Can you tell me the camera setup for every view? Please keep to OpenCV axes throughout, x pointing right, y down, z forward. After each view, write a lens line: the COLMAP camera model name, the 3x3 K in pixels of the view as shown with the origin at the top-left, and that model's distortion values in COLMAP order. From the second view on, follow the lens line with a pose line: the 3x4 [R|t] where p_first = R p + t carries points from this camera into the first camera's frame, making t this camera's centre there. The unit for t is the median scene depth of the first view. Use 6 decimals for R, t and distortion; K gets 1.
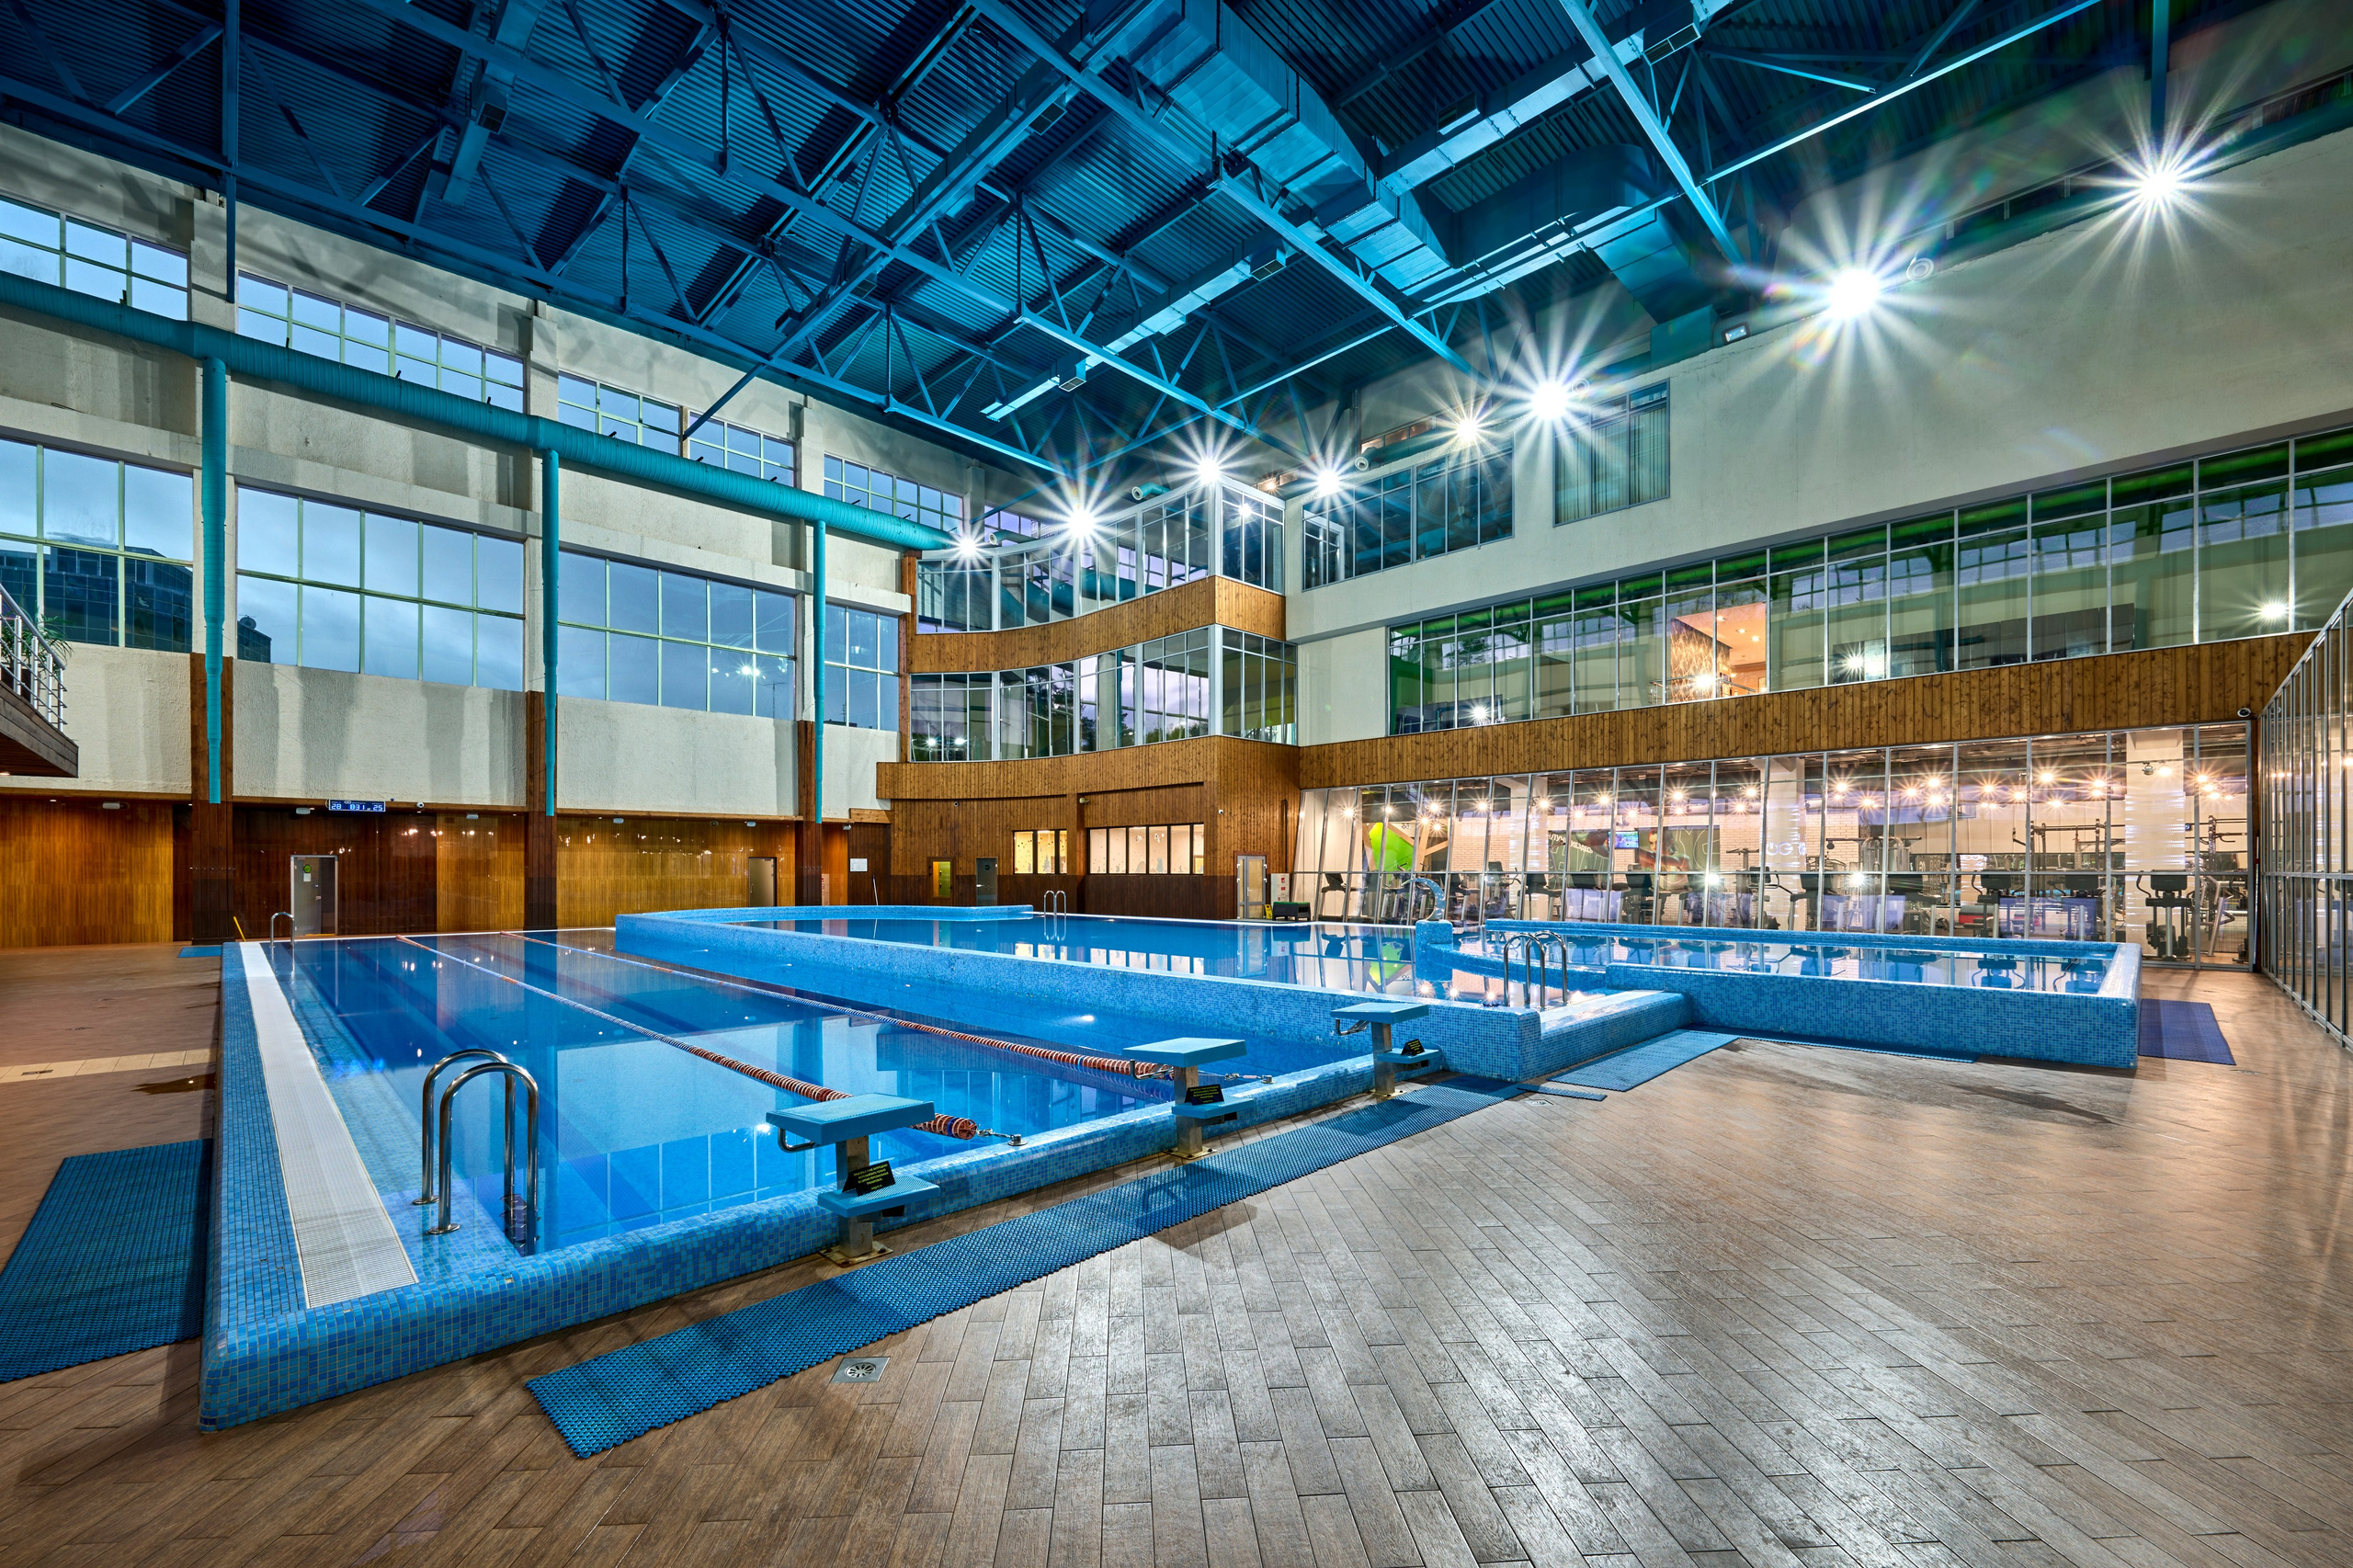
lens RADIAL K [[956.3, 0, 1176.0], [0, 956.3, 870.1], [0, 0, 1]] dist [-0.000150, -0.000122]
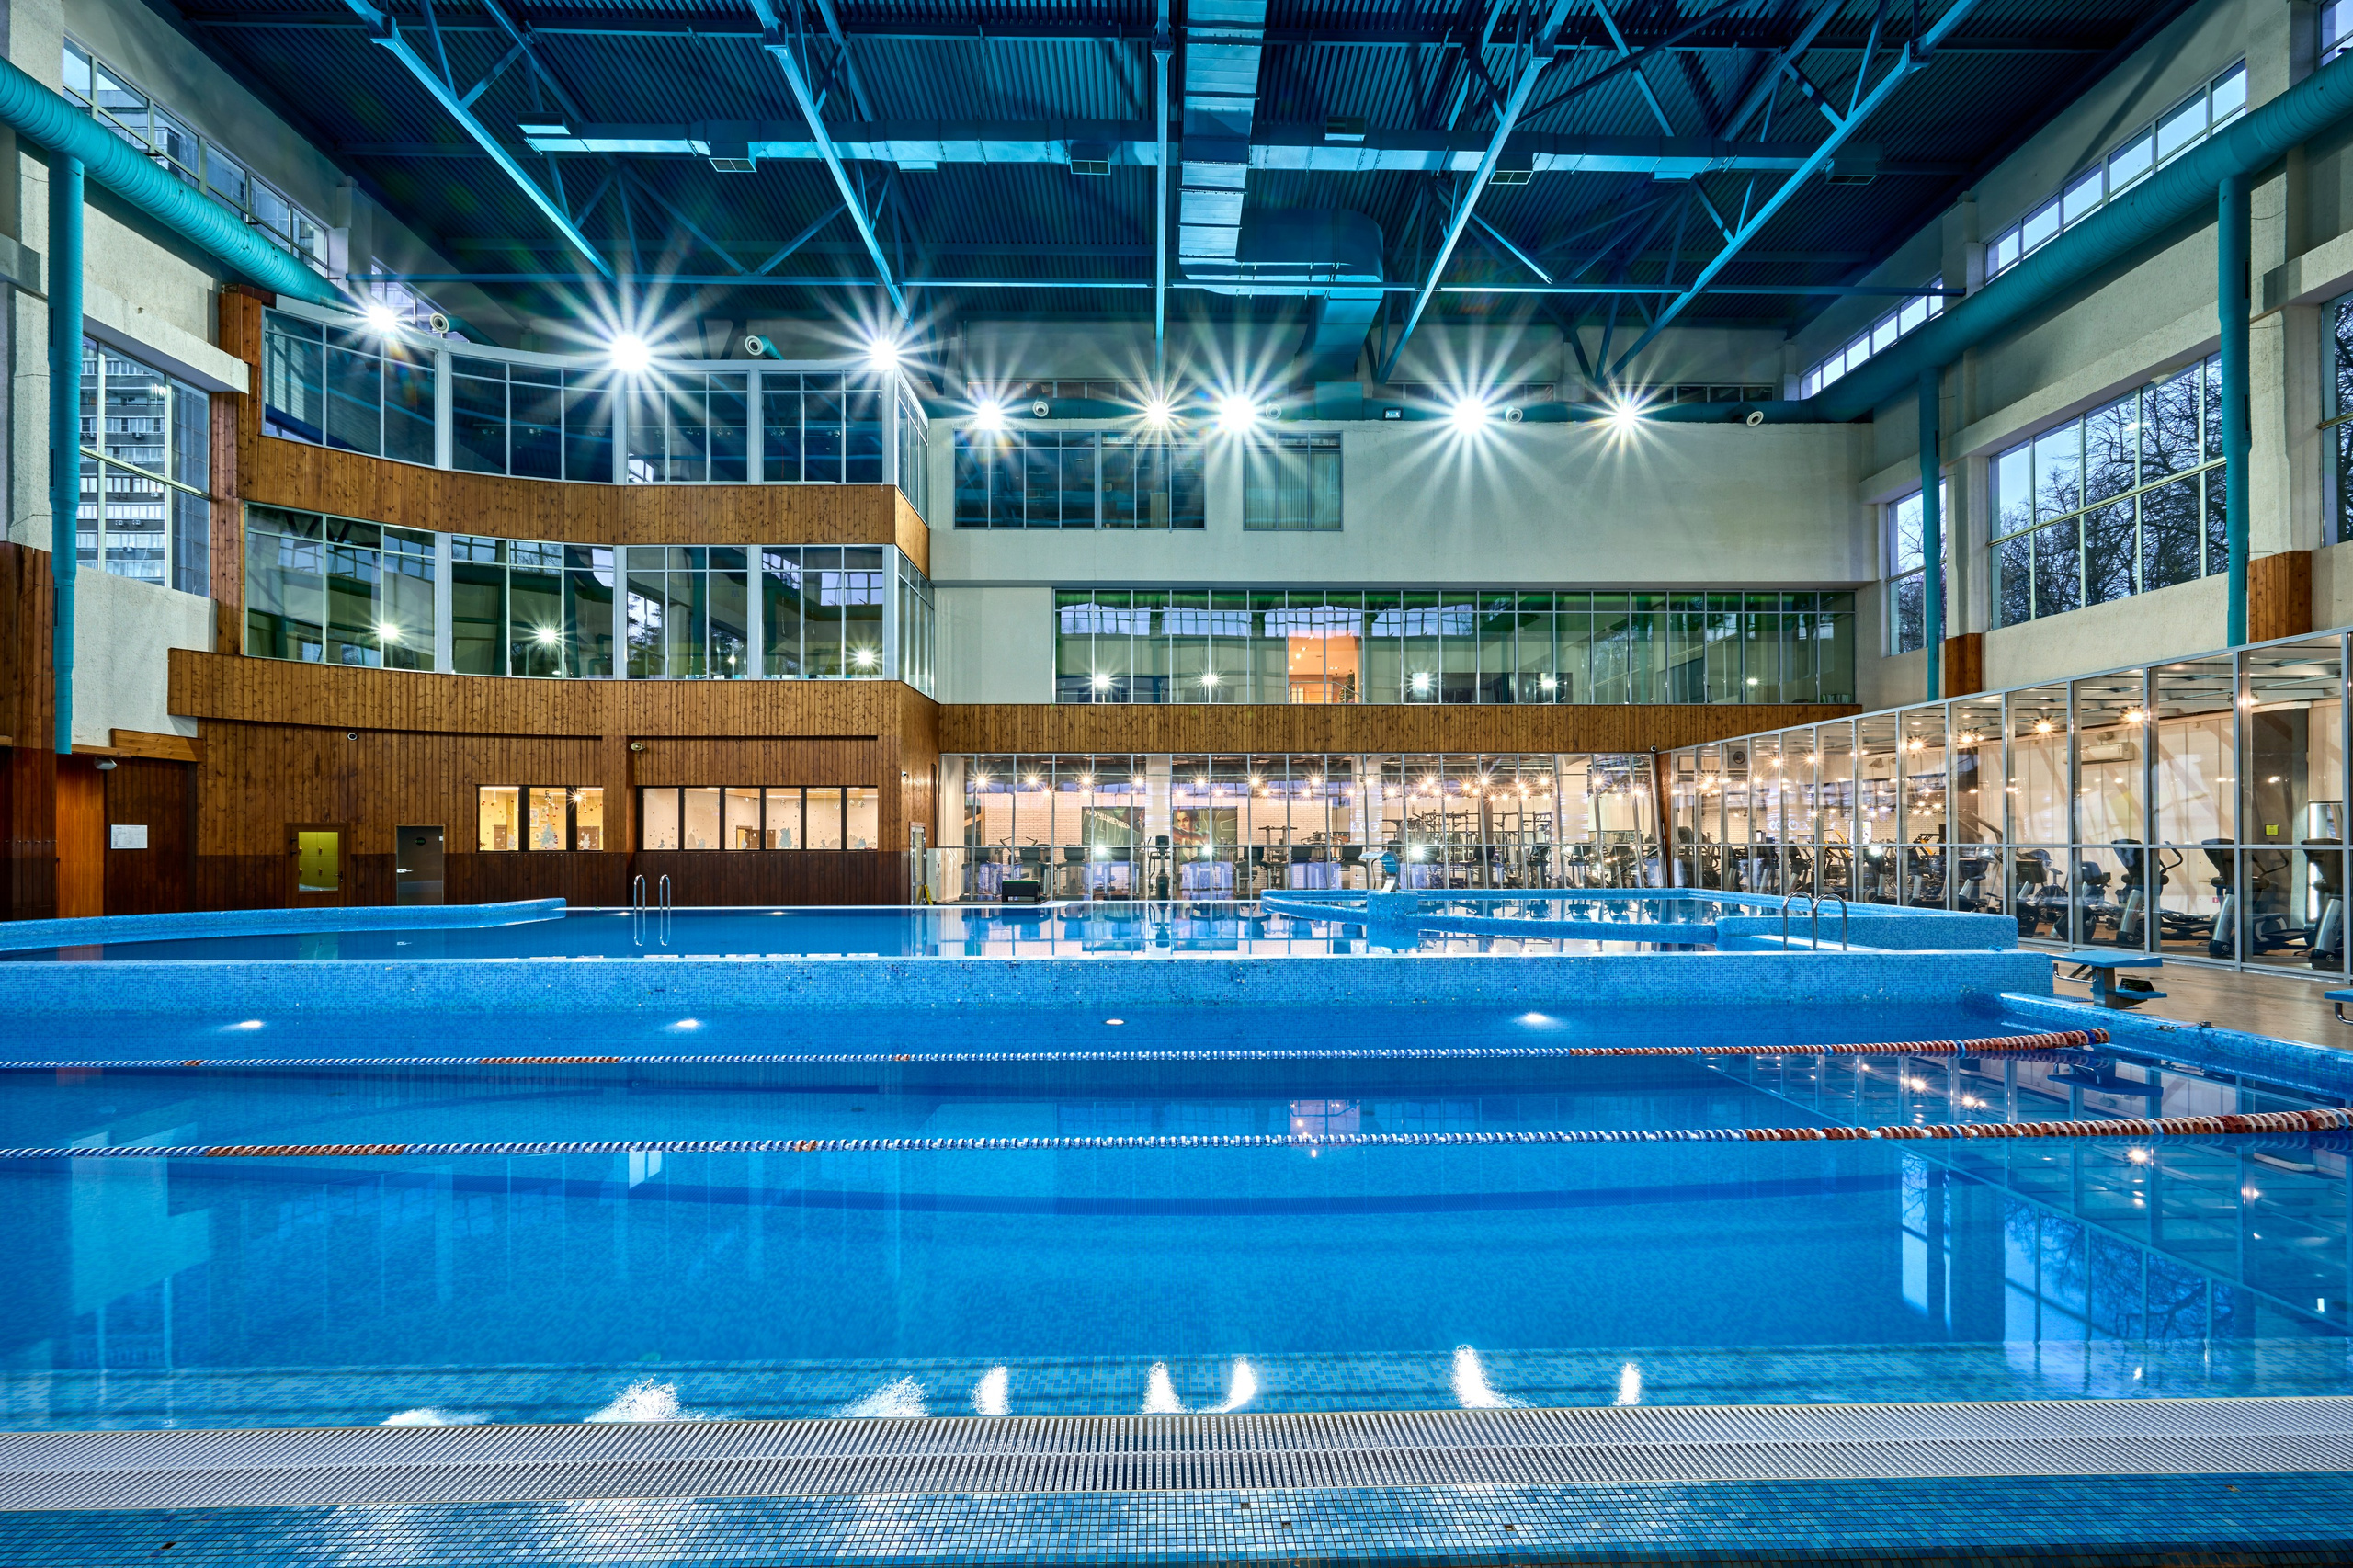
lens RADIAL K [[945.9, 0, 1171.4], [0, 945.9, 838.0], [0, 0, 1]] dist [-0.000536, 0.000125]
pose [[0.691251, 0.003278, 0.722607, -0.363835], [0.002495, 0.999973, -0.006924, 0.000507], [-0.722611, 0.006589, 0.691224, 0.258331]]
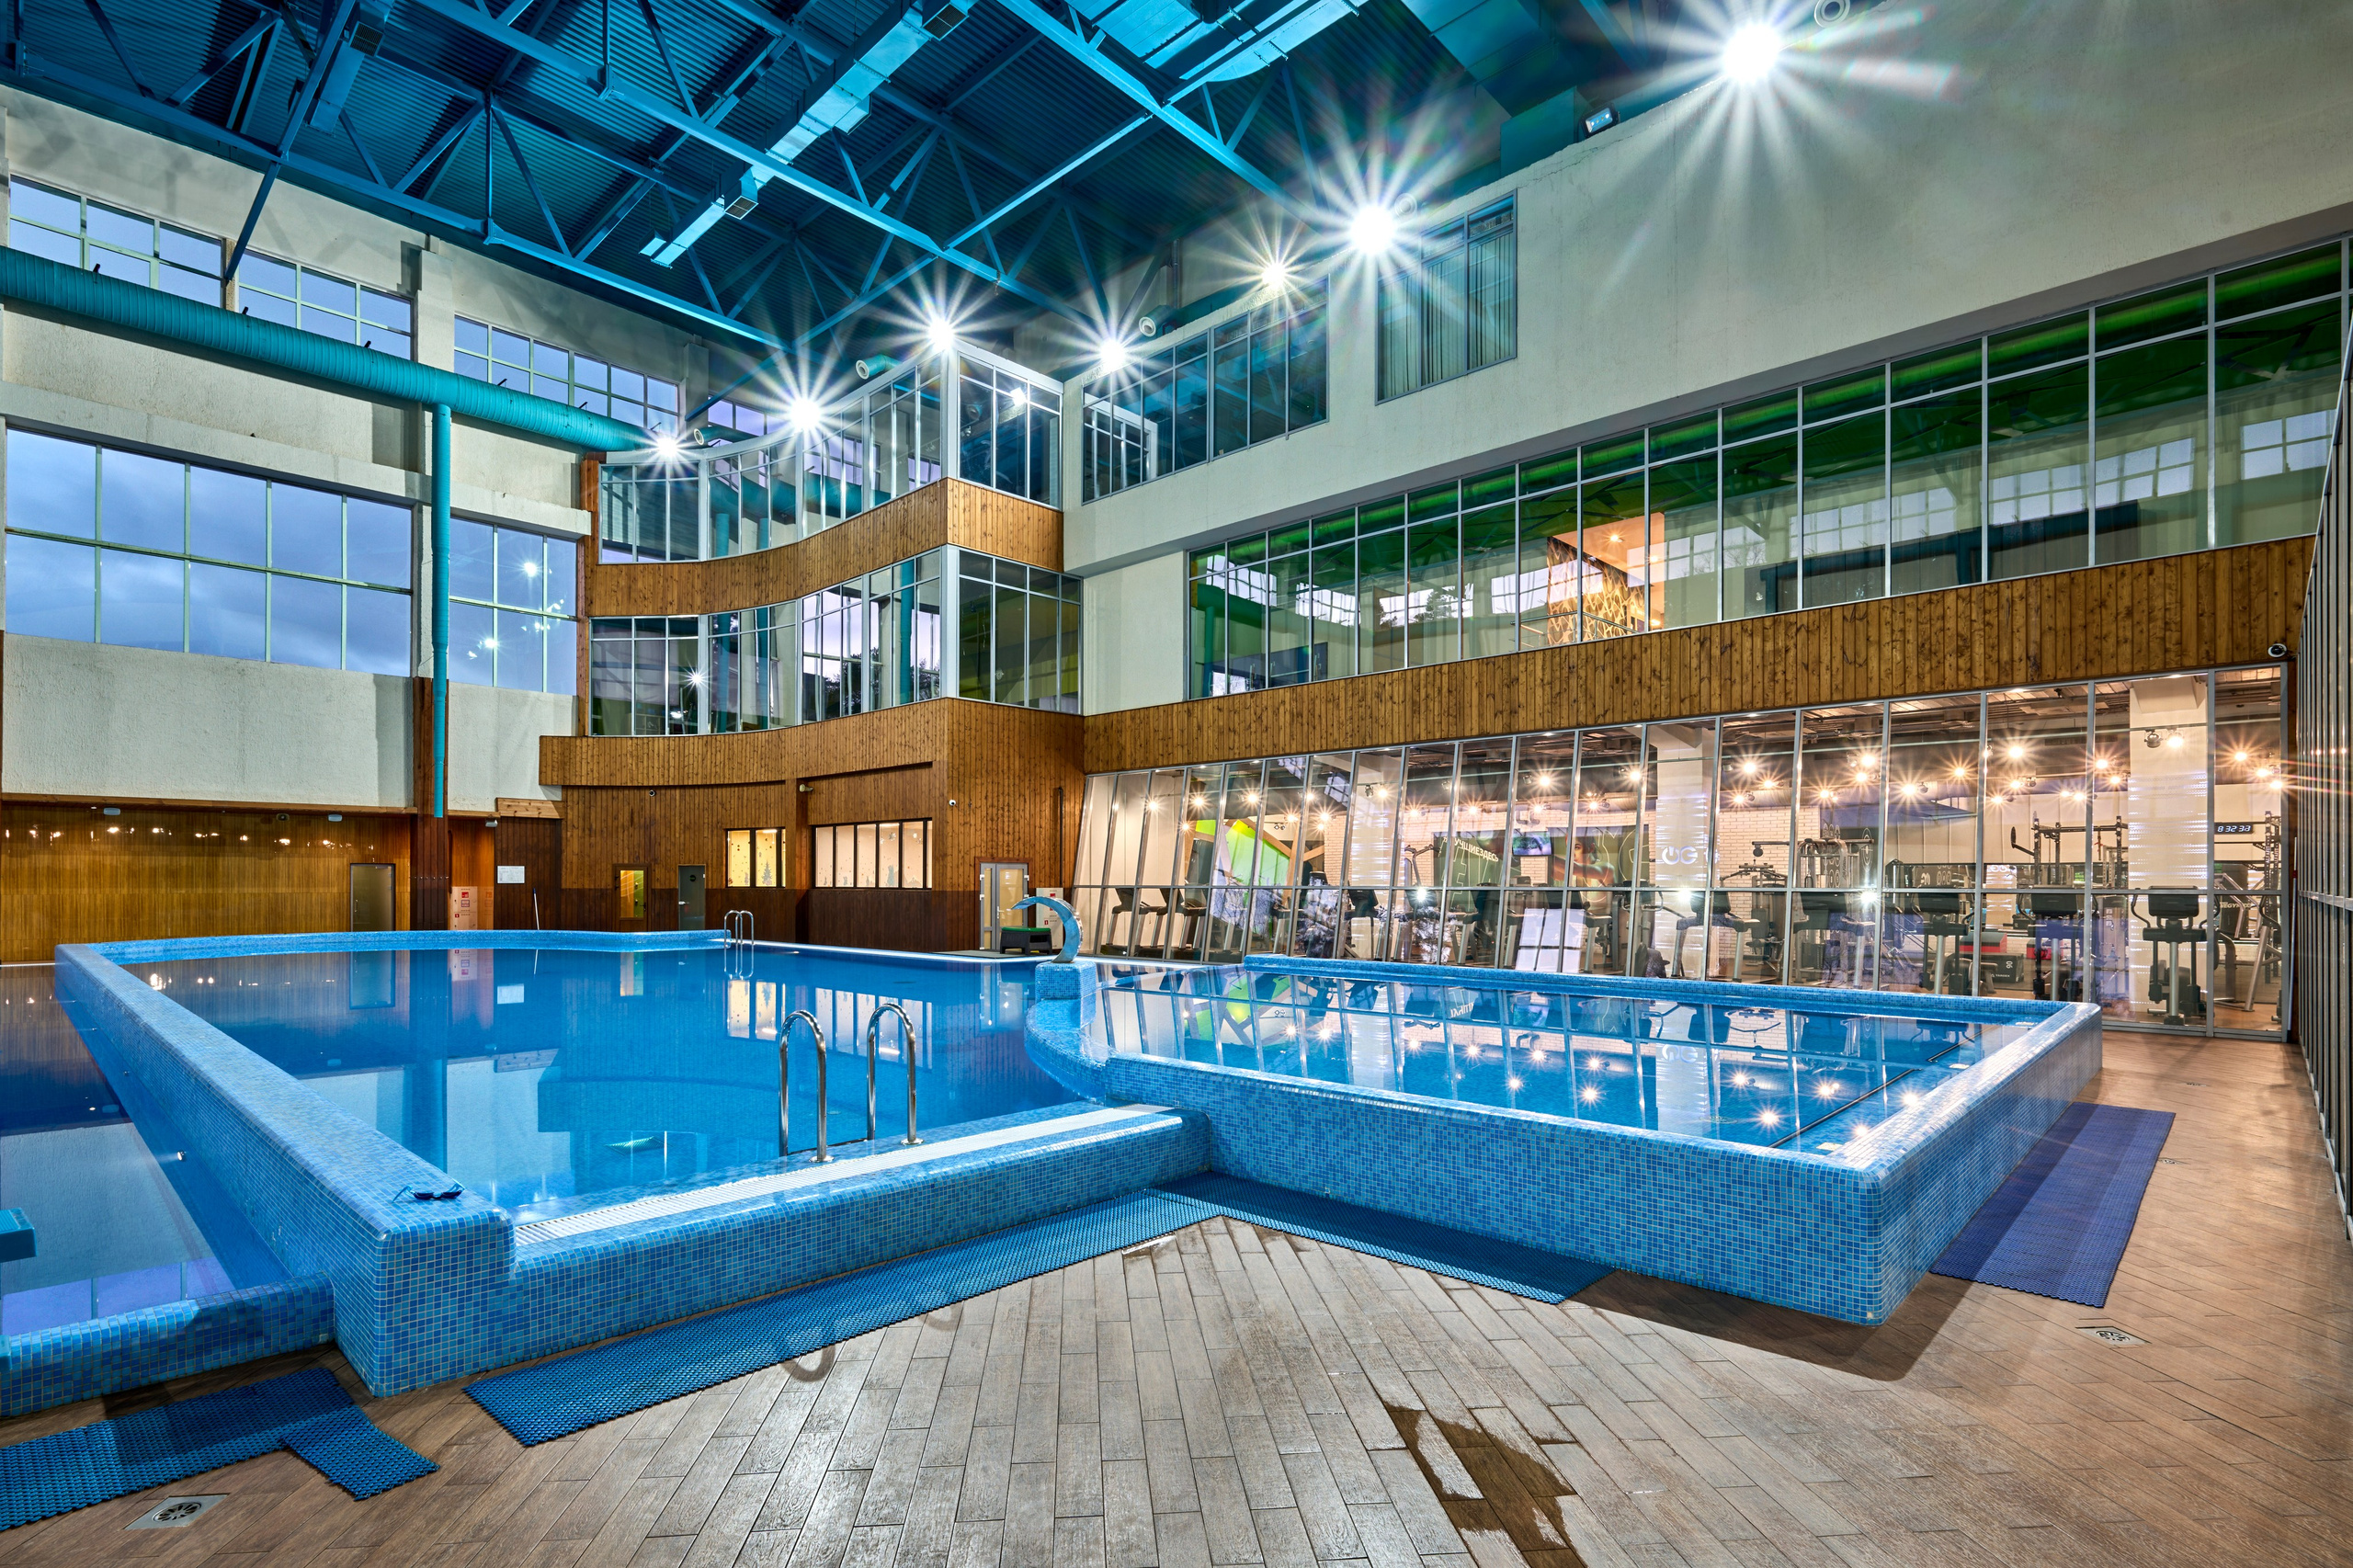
lens RADIAL K [[1131.6, 0, 1174.3], [0, 1131.6, 879.5], [0, 0, 1]] dist [-0.000021, 0.000595]
pose [[0.999578, 0.002405, 0.028966, 0.181024], [-0.002345, 0.999995, -0.002088, -0.001142], [-0.028971, 0.002019, 0.999578, 0.129876]]
